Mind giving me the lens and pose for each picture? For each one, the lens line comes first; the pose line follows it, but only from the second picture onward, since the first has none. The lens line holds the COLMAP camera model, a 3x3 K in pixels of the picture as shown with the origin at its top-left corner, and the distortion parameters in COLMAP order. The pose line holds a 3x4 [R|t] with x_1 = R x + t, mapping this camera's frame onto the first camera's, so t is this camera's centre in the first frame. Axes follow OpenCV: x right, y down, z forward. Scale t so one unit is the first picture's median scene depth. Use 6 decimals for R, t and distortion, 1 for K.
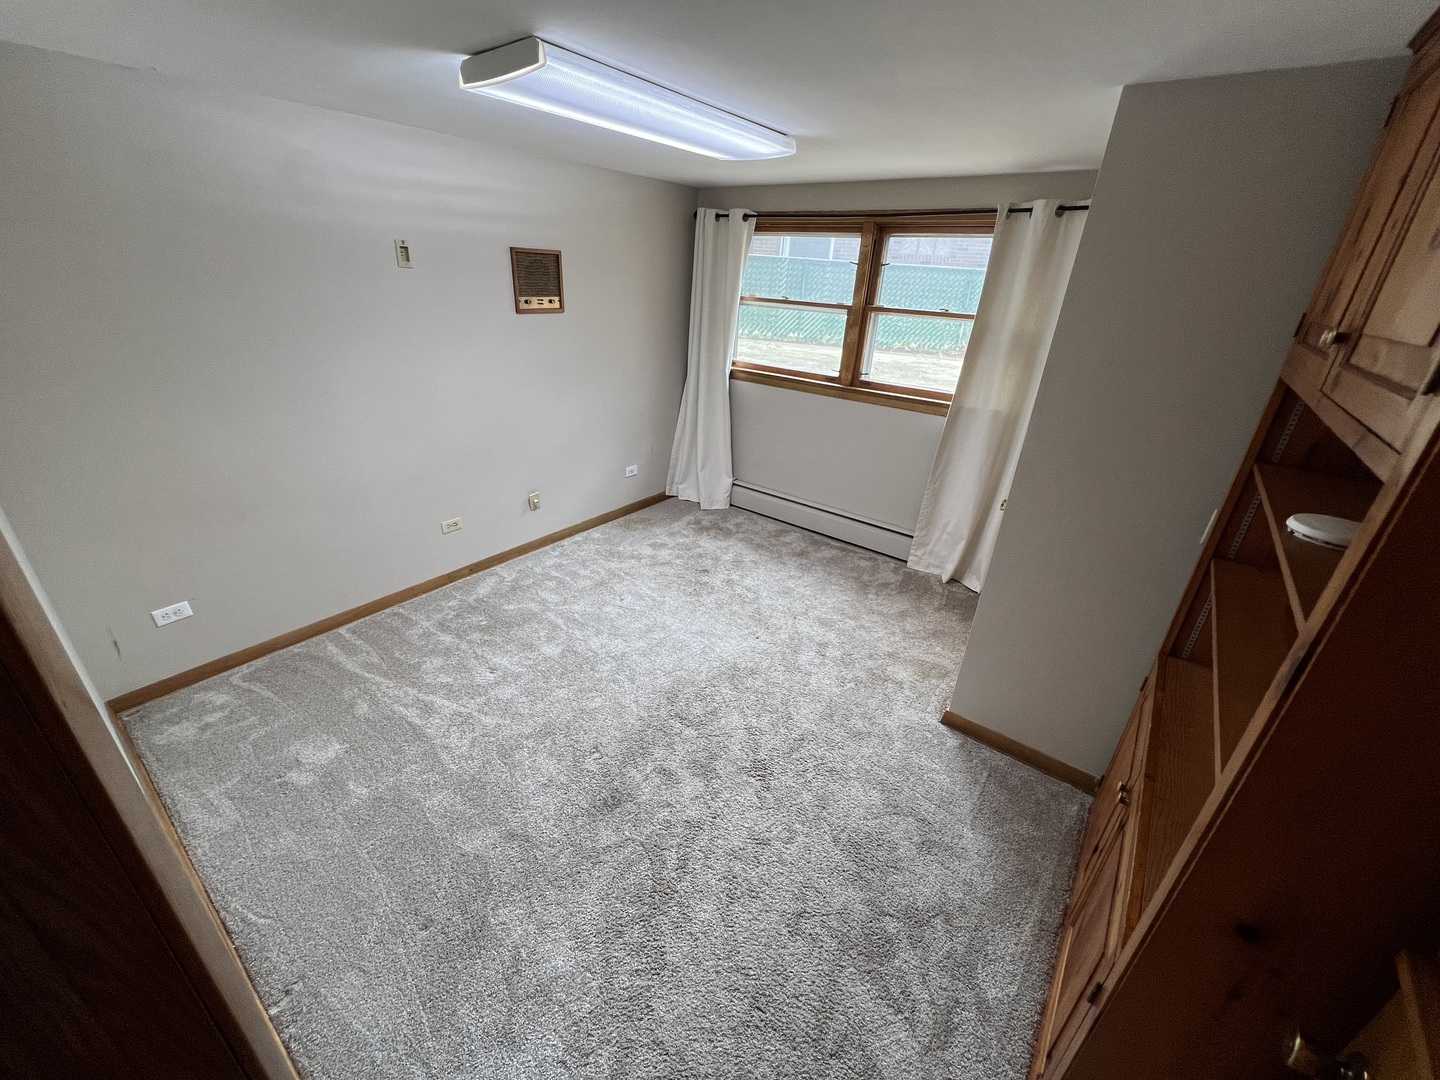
lens RADIAL K [[575.5, 0, 715.2], [0, 575.5, 537.5], [0, 0, 1]] dist [-0.003010, 0.000026]
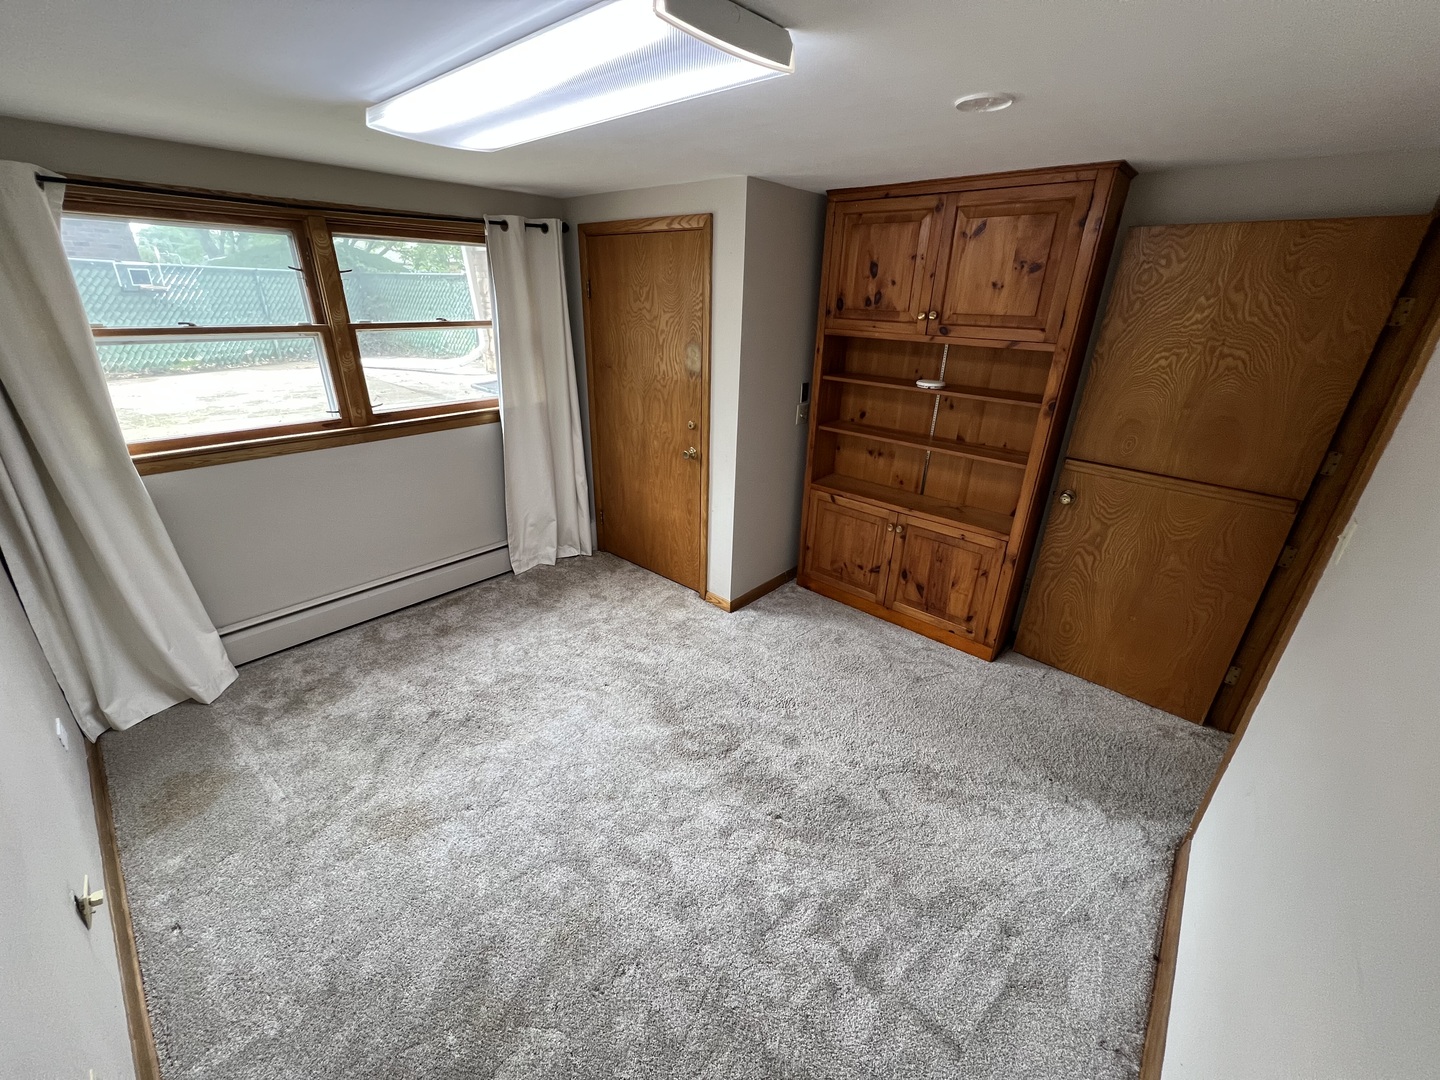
lens RADIAL K [[575.5, 0, 713.6], [0, 575.5, 535.1], [0, 0, 1]] dist [-0.003010, 0.000026]
pose [[0.073523, -0.428767, 0.900418, -0.506478], [0.401740, 0.839100, 0.366764, -0.233980], [-0.912797, 0.334768, 0.233946, 0.431240]]
